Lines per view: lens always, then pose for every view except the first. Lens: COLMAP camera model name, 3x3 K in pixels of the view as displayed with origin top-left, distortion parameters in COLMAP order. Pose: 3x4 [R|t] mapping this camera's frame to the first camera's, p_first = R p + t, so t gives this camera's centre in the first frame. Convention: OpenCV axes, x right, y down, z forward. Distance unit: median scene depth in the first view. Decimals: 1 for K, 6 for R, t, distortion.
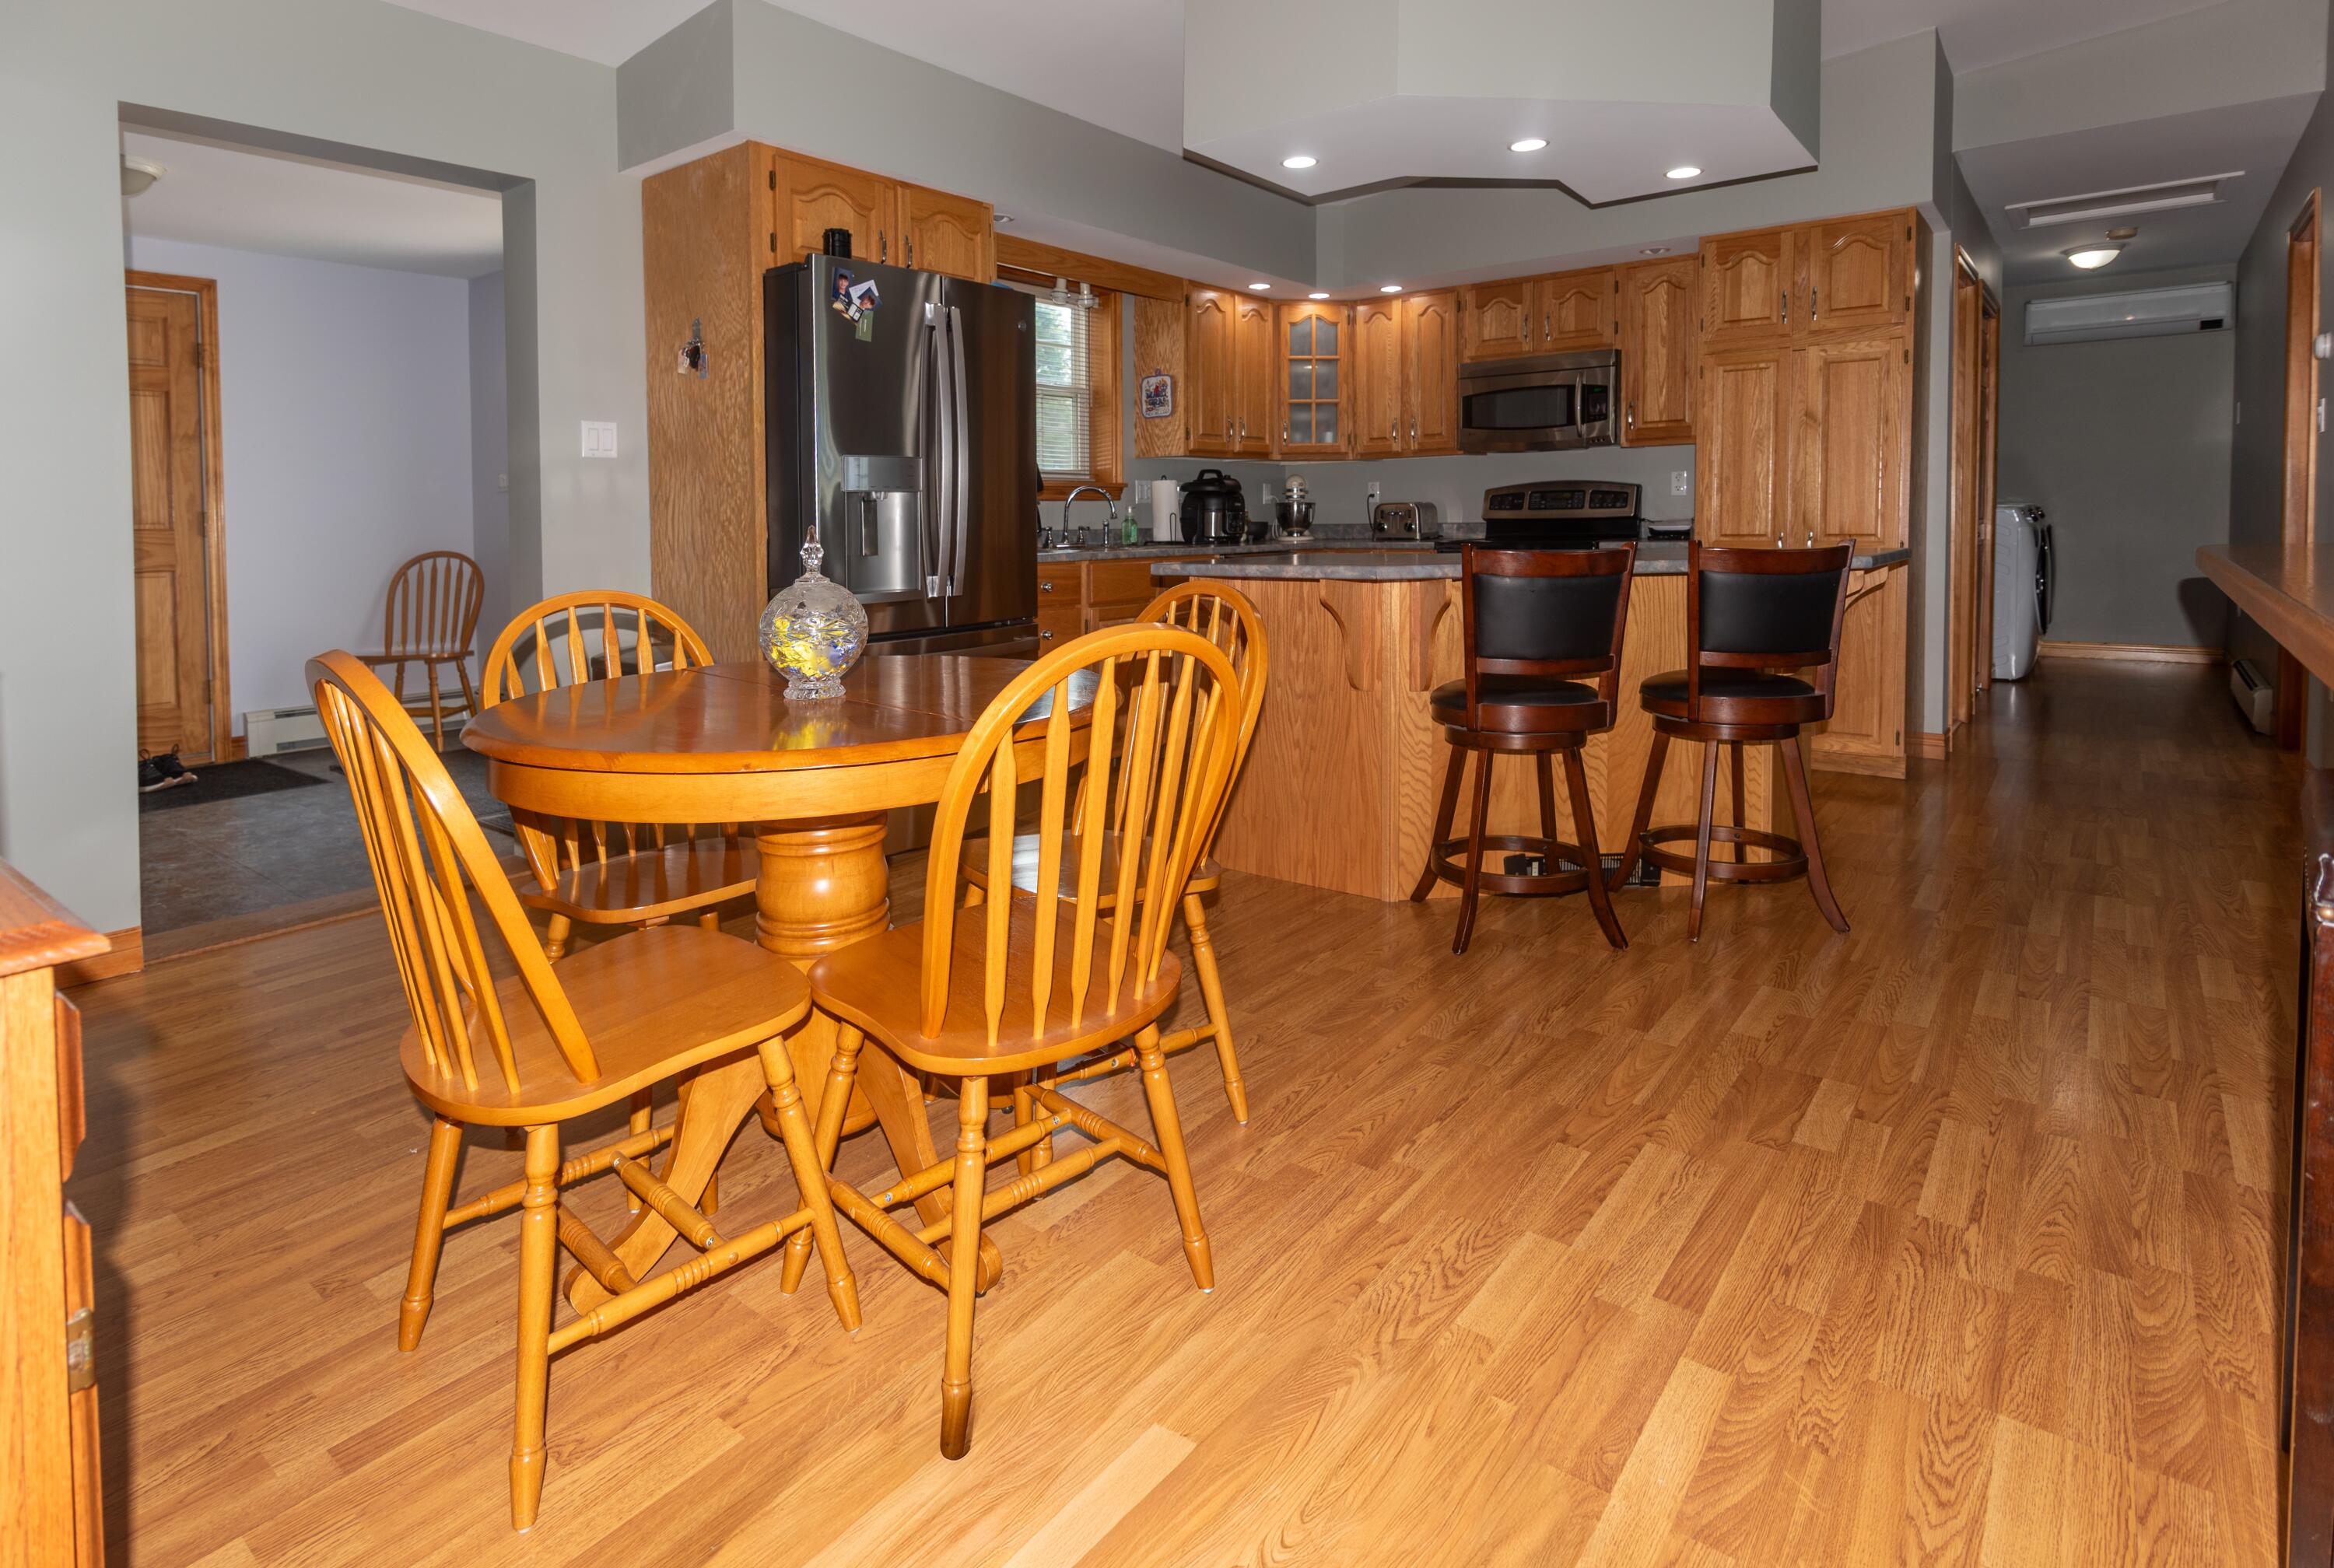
lens RADIAL K [[1133.6, 0, 1167.0], [0, 1133.6, 784.0], [0, 0, 1]] dist [0.000302, 0.000261]
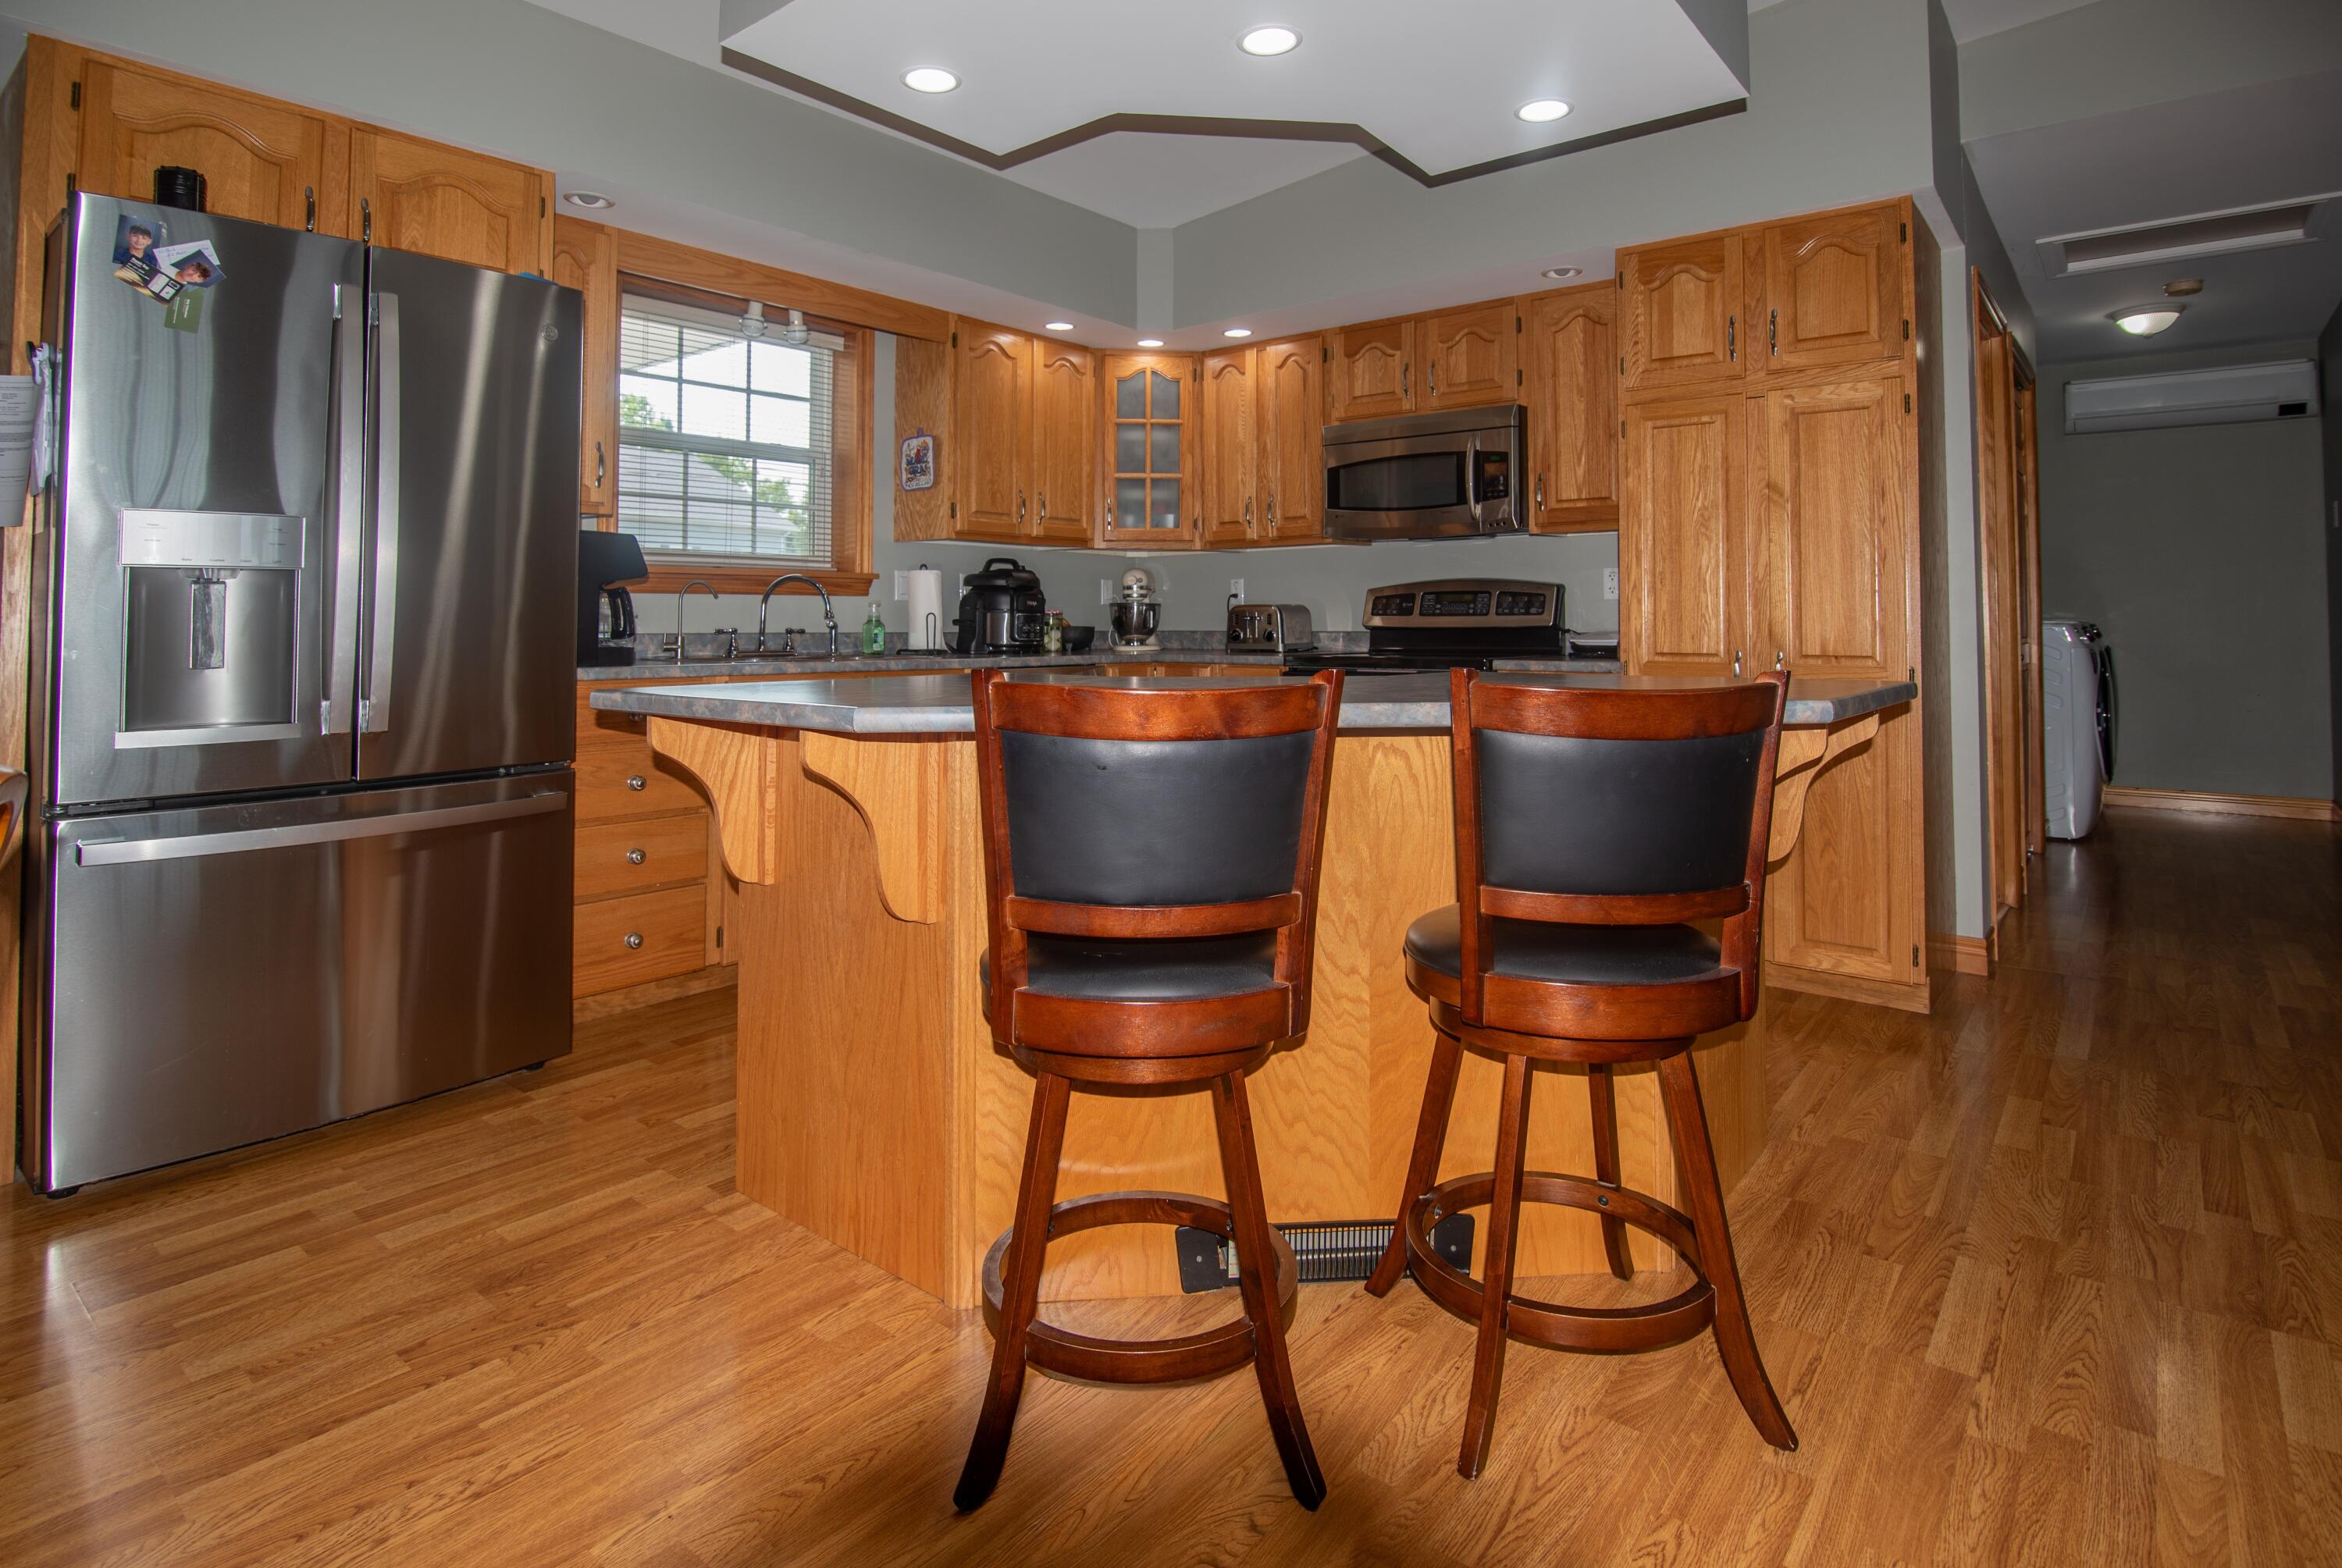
lens RADIAL K [[1155.8, 0, 1146.1], [0, 1155.8, 794.7], [0, 0, 1]] dist [-0.014289, -0.001497]
pose [[0.999222, 0.018667, -0.034737, 0.176327], [-0.021510, 0.996287, -0.083363, -0.057977], [0.033052, 0.084045, 0.995914, 0.250779]]
